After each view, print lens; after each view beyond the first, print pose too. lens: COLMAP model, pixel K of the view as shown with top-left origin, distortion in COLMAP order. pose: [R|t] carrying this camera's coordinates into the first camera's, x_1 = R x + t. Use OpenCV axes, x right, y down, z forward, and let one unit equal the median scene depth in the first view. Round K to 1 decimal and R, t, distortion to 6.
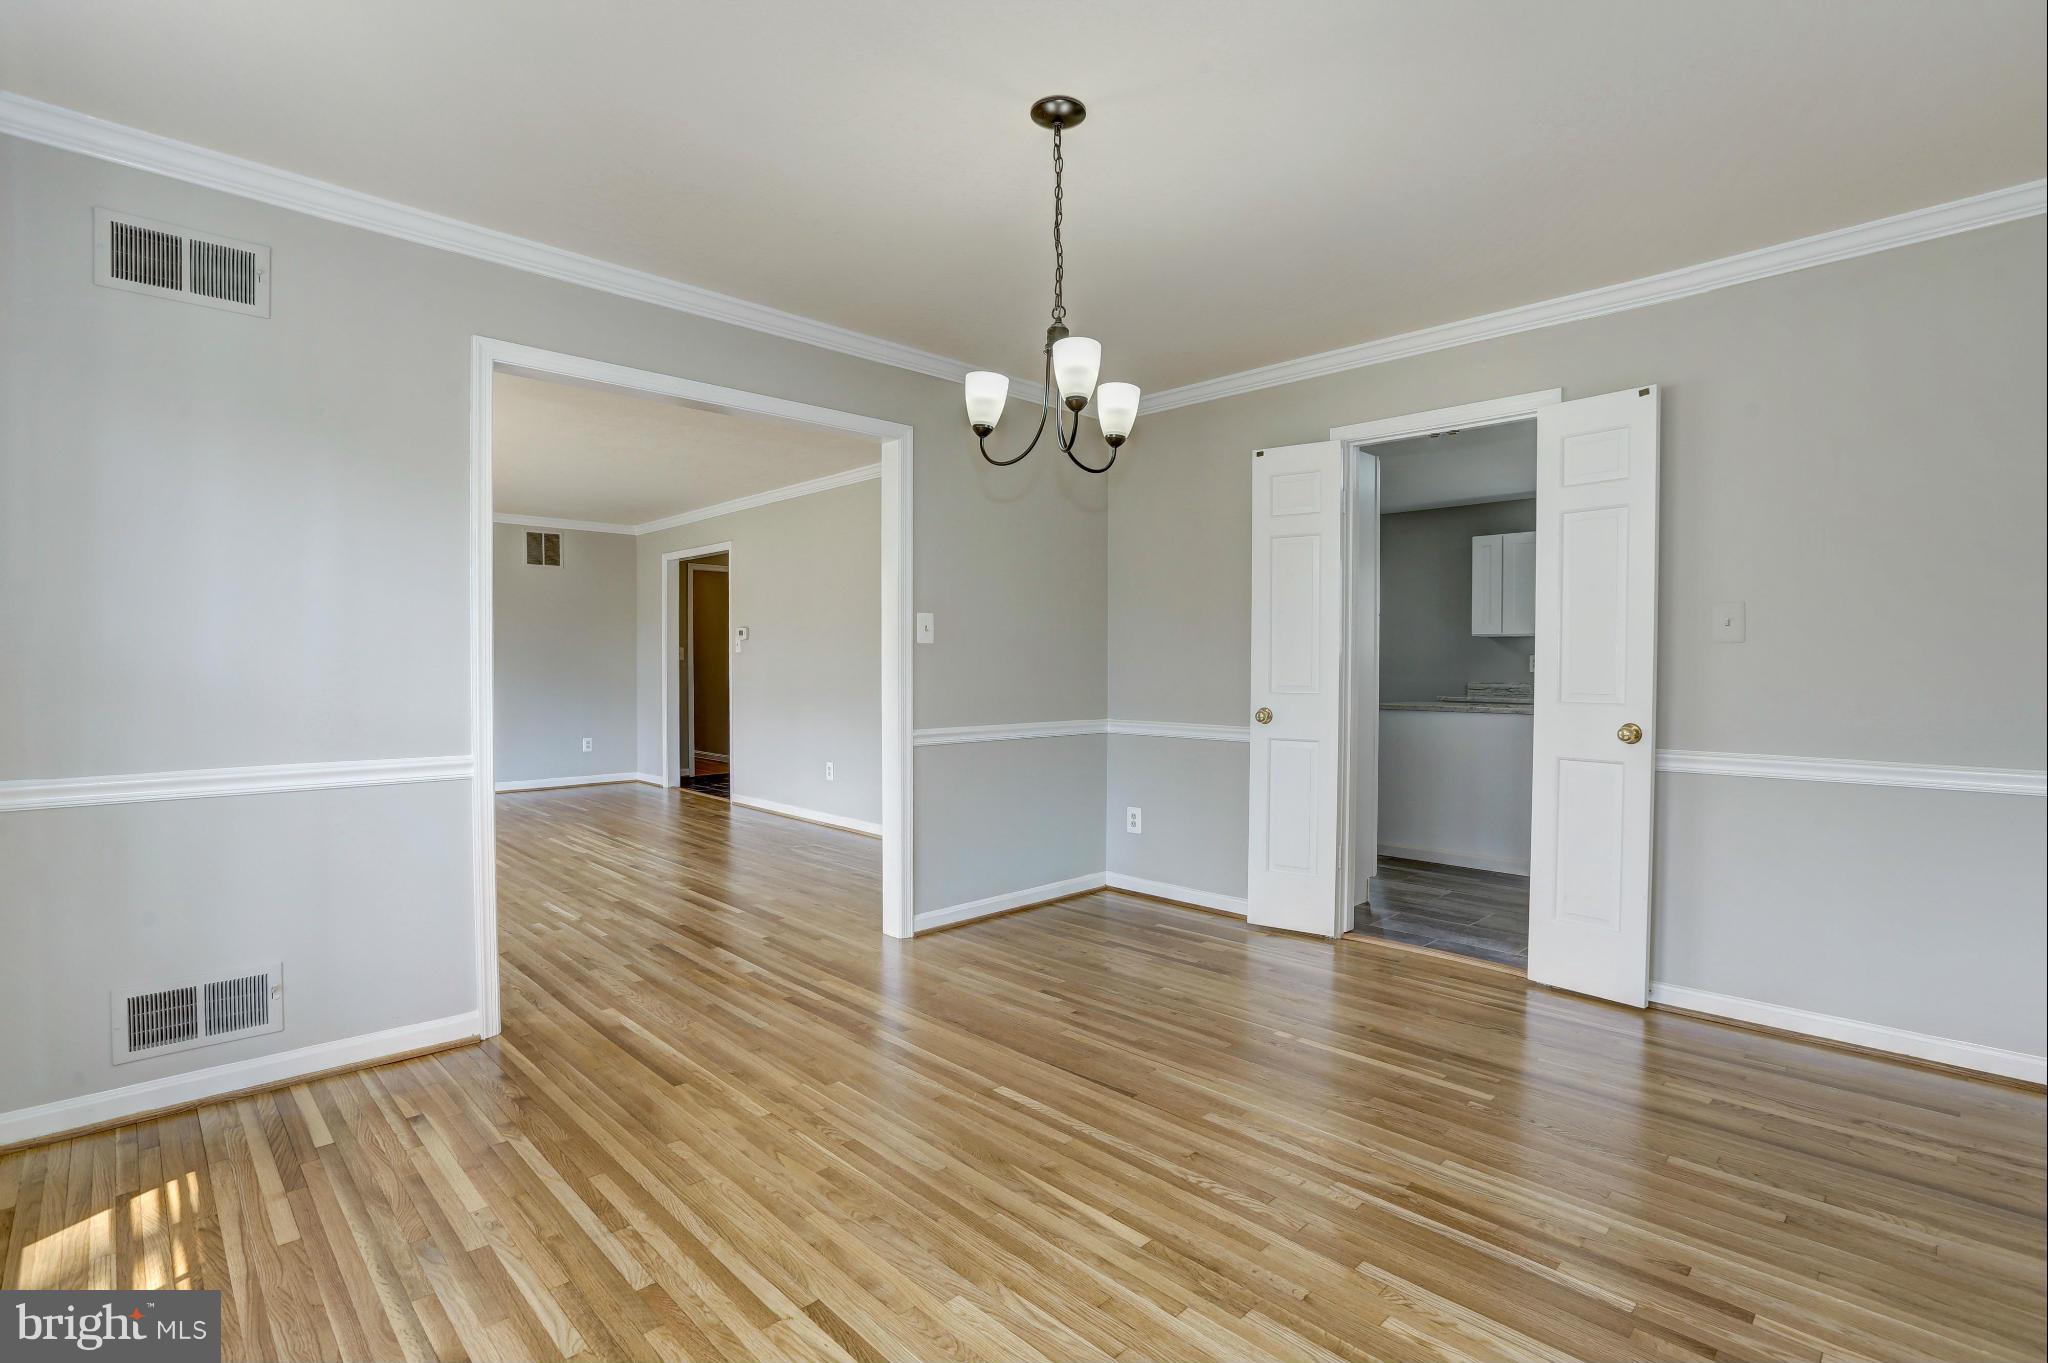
lens RADIAL K [[943.5, 0, 1033.7], [0, 943.5, 677.4], [0, 0, 1]] dist [-0.015740, 0.000694]
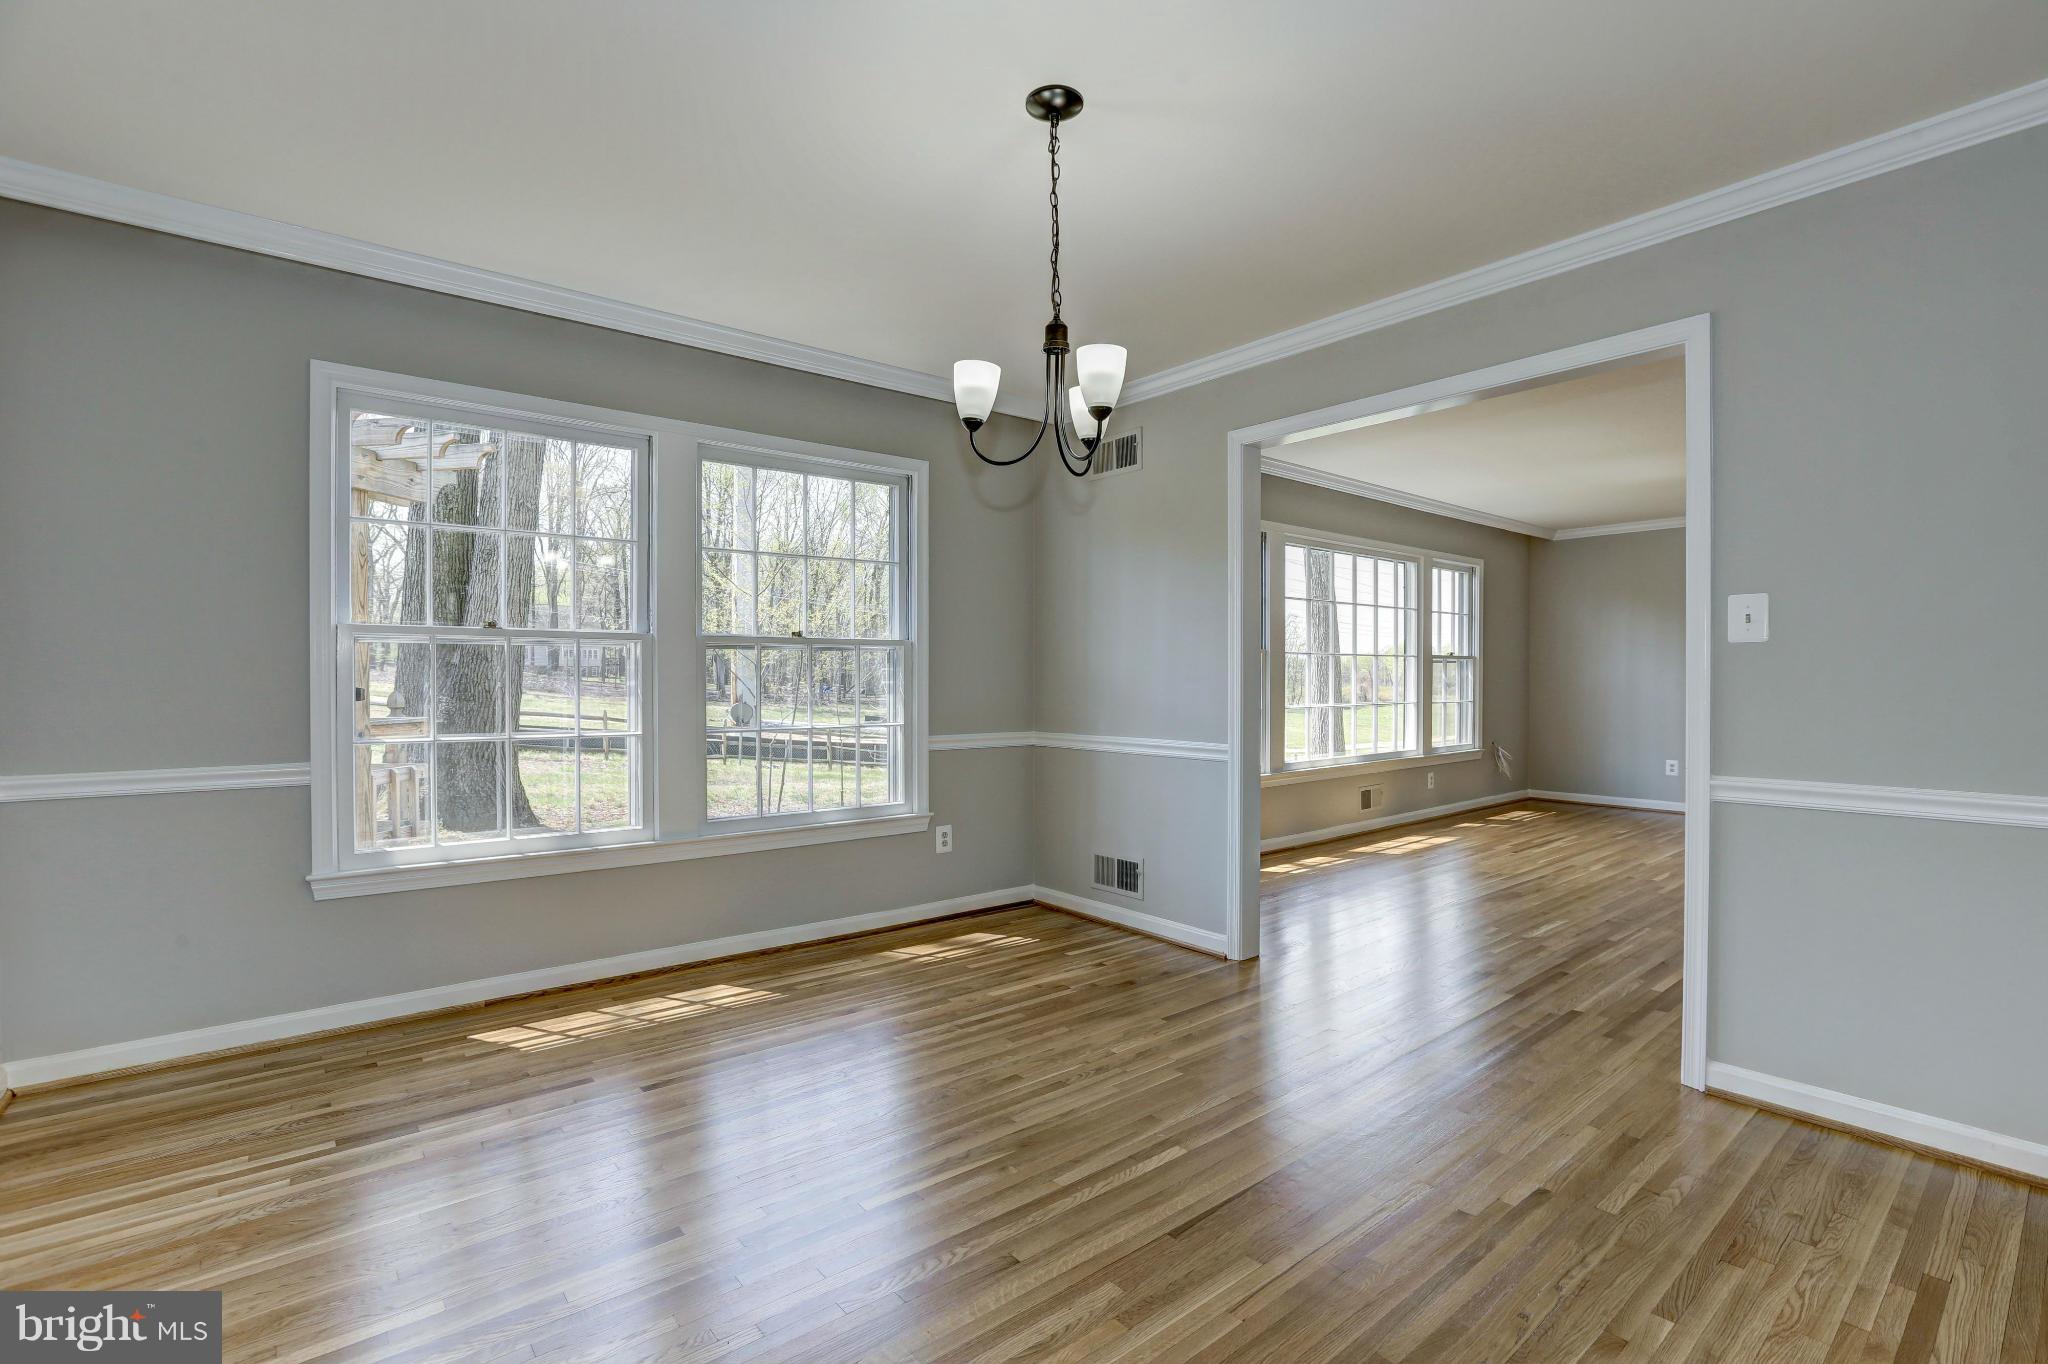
lens RADIAL K [[943.5, 0, 1036.2], [0, 943.5, 683.1], [0, 0, 1]] dist [-0.015740, 0.000694]
pose [[-0.068578, 0.005949, -0.997628, 0.914645], [-0.008854, 0.999939, 0.006571, -0.014422], [0.997606, 0.009283, -0.068521, 0.969828]]
